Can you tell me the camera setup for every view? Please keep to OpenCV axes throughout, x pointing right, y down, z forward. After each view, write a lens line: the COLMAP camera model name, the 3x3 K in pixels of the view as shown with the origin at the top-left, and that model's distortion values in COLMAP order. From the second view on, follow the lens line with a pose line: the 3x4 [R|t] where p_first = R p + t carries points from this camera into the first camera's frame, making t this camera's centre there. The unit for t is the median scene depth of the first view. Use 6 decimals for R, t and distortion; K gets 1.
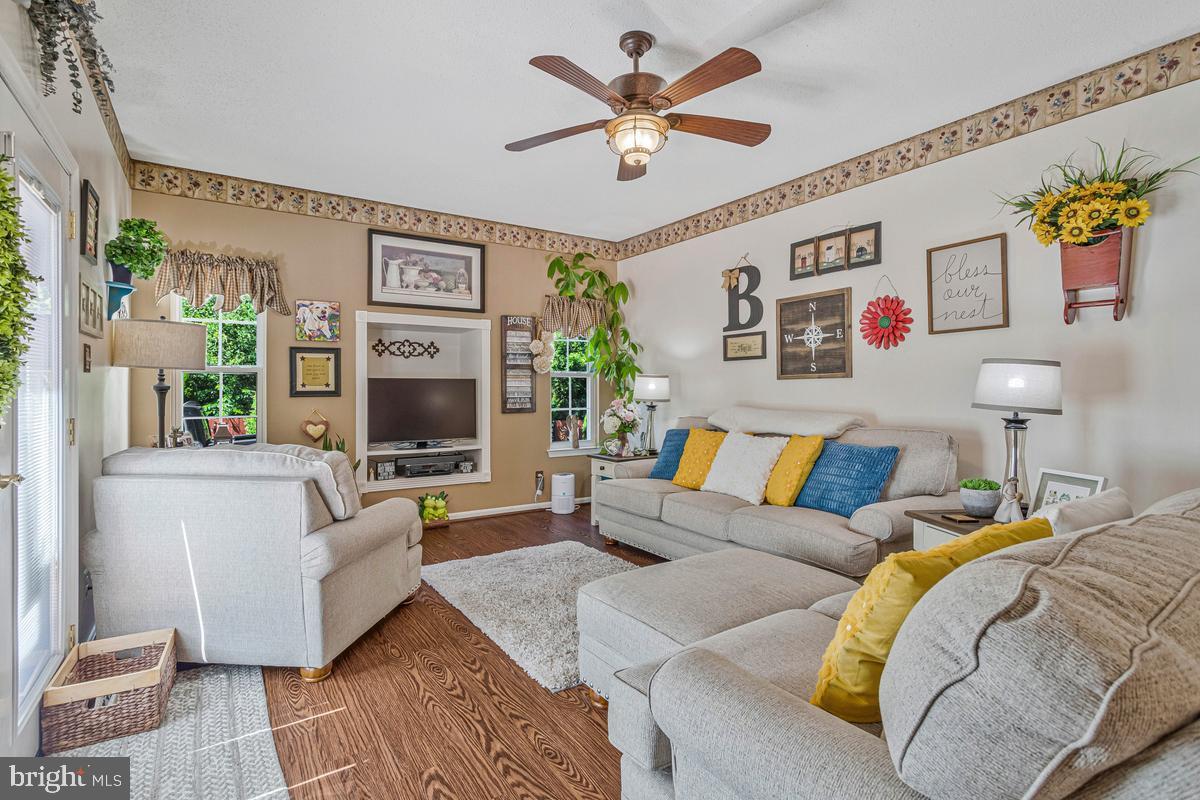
lens RADIAL K [[585.1, 0, 599.6], [0, 585.1, 392.6], [0, 0, 1]] dist [0.004260, -0.000329]
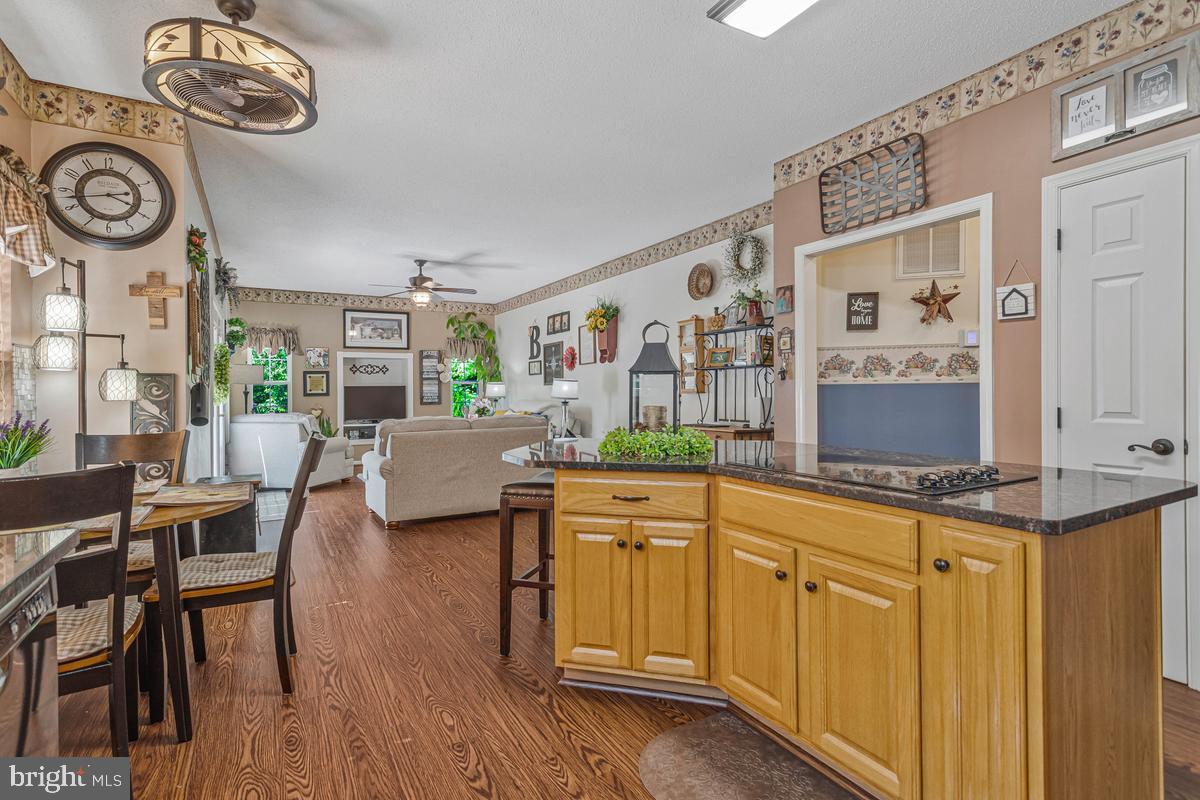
lens RADIAL K [[585.1, 0, 600.8], [0, 585.1, 390.4], [0, 0, 1]] dist [0.004260, -0.000329]
pose [[0.997447, -0.006991, -0.071071, 0.564885], [0.006647, 0.999965, -0.005081, 0.004348], [0.071104, 0.004595, 0.997458, -0.832015]]
